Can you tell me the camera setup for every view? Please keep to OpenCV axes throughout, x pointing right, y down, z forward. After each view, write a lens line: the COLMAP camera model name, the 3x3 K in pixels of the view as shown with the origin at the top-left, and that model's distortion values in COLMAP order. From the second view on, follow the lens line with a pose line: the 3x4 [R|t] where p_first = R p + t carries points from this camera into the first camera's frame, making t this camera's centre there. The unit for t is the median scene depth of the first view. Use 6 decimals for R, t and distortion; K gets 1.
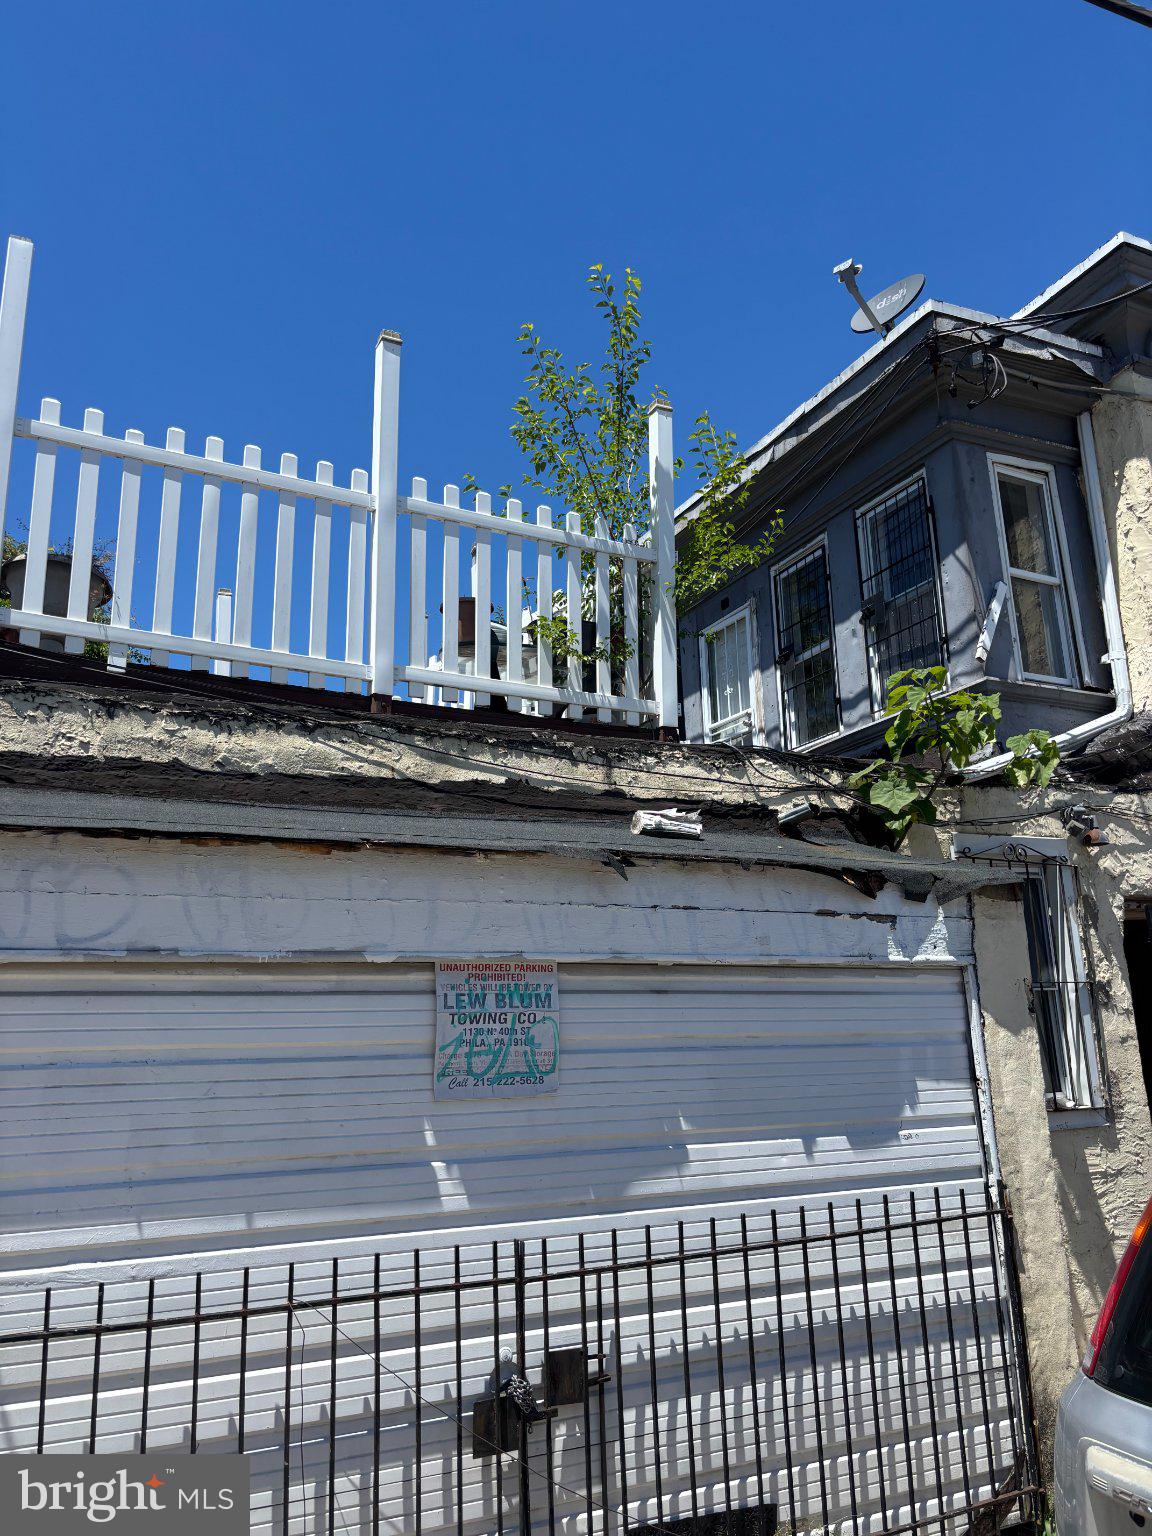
lens RADIAL K [[1180.5, 0, 576.0], [0, 1180.5, 768.0], [0, 0, 1]] dist [0.067103, -0.077219]
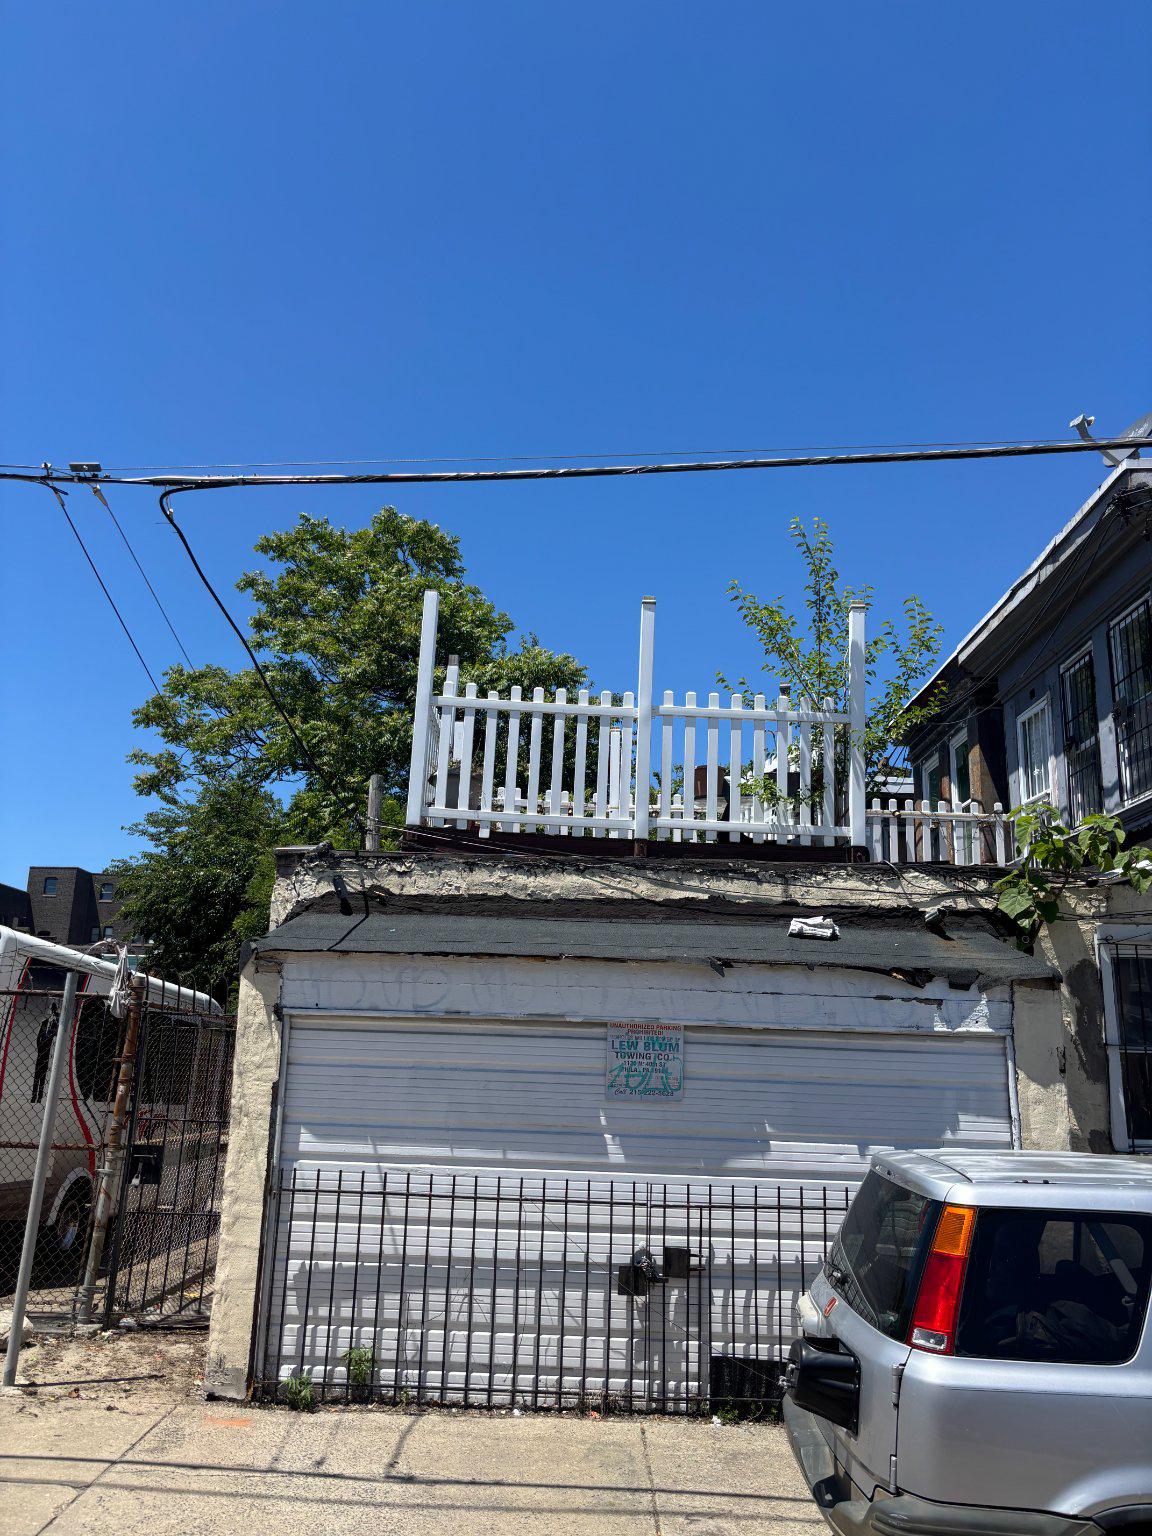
lens RADIAL K [[1151.4, 0, 576.0], [0, 1151.4, 768.0], [0, 0, 1]] dist [0.057565, -0.064642]
pose [[0.892959, -0.050887, -0.447252, 0.513388], [0.048286, 0.998685, -0.017222, -0.154094], [0.447541, -0.006218, 0.894242, -0.461564]]
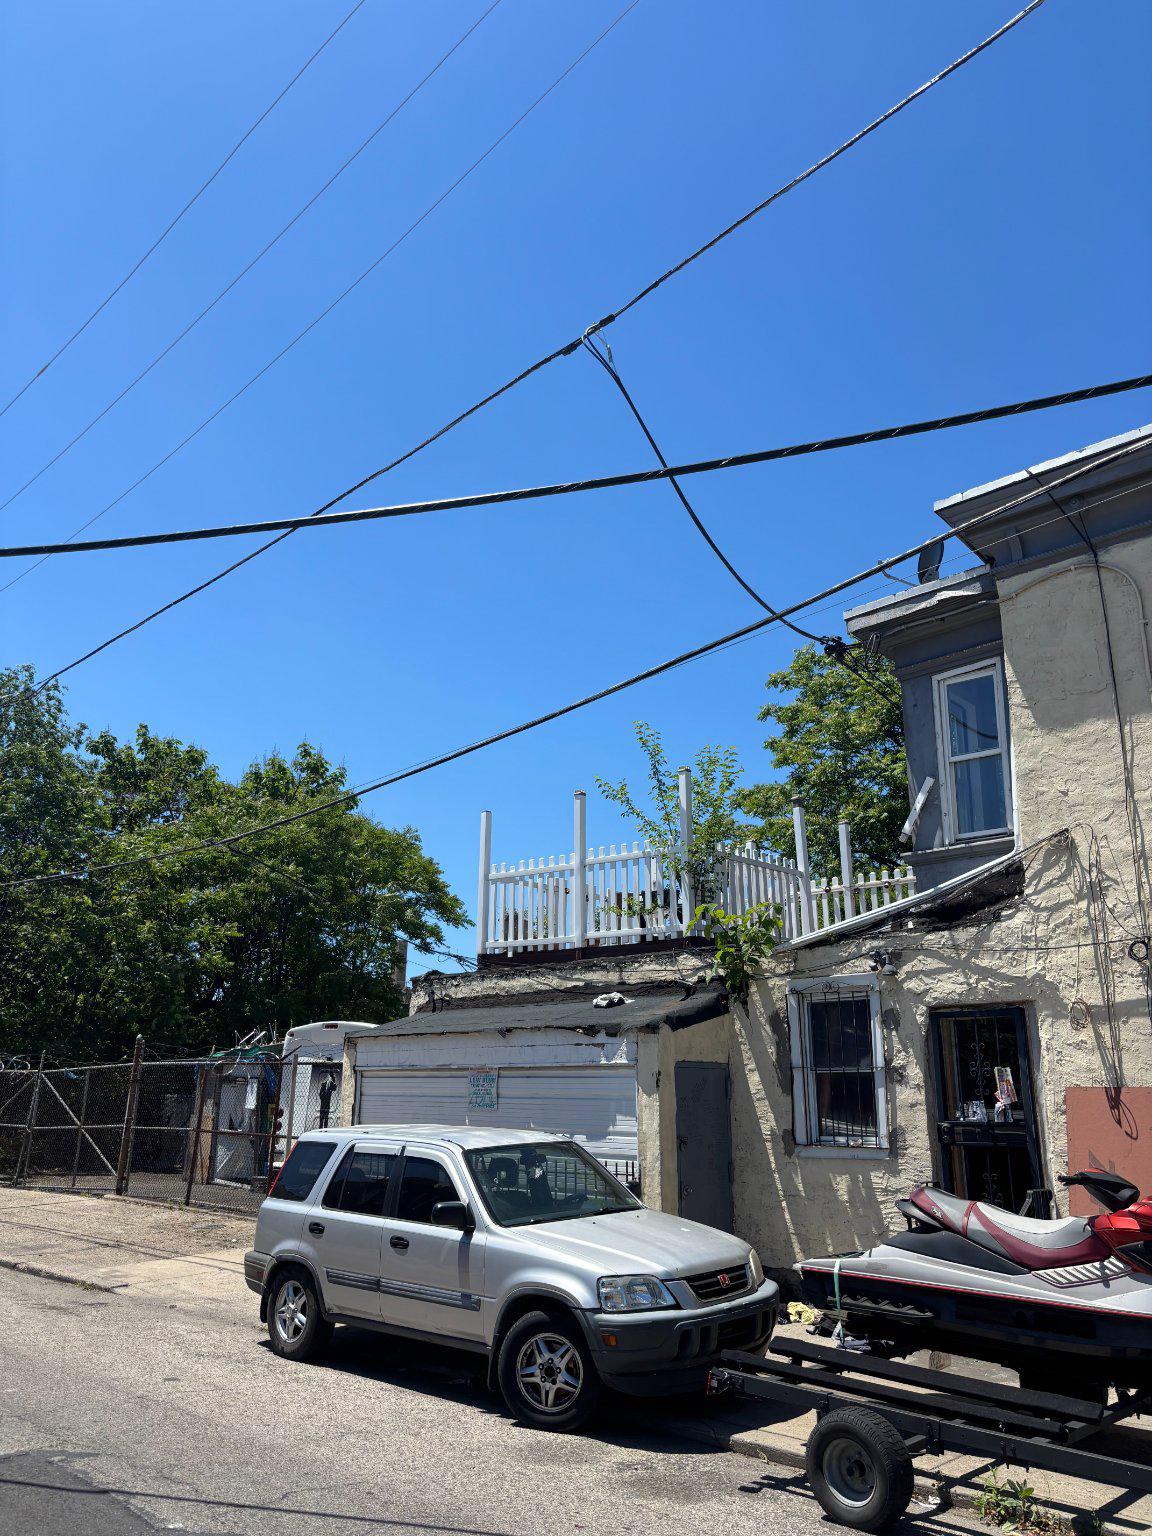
lens RADIAL K [[1146.8, 0, 568.5], [0, 1146.8, 768.6], [0, 0, 1]] dist [0.156279, -0.360727]
pose [[0.345800, -0.221219, -0.911858, 2.440734], [0.201697, 0.966618, -0.158015, -0.055430], [0.916374, -0.129277, 0.378876, 0.132817]]
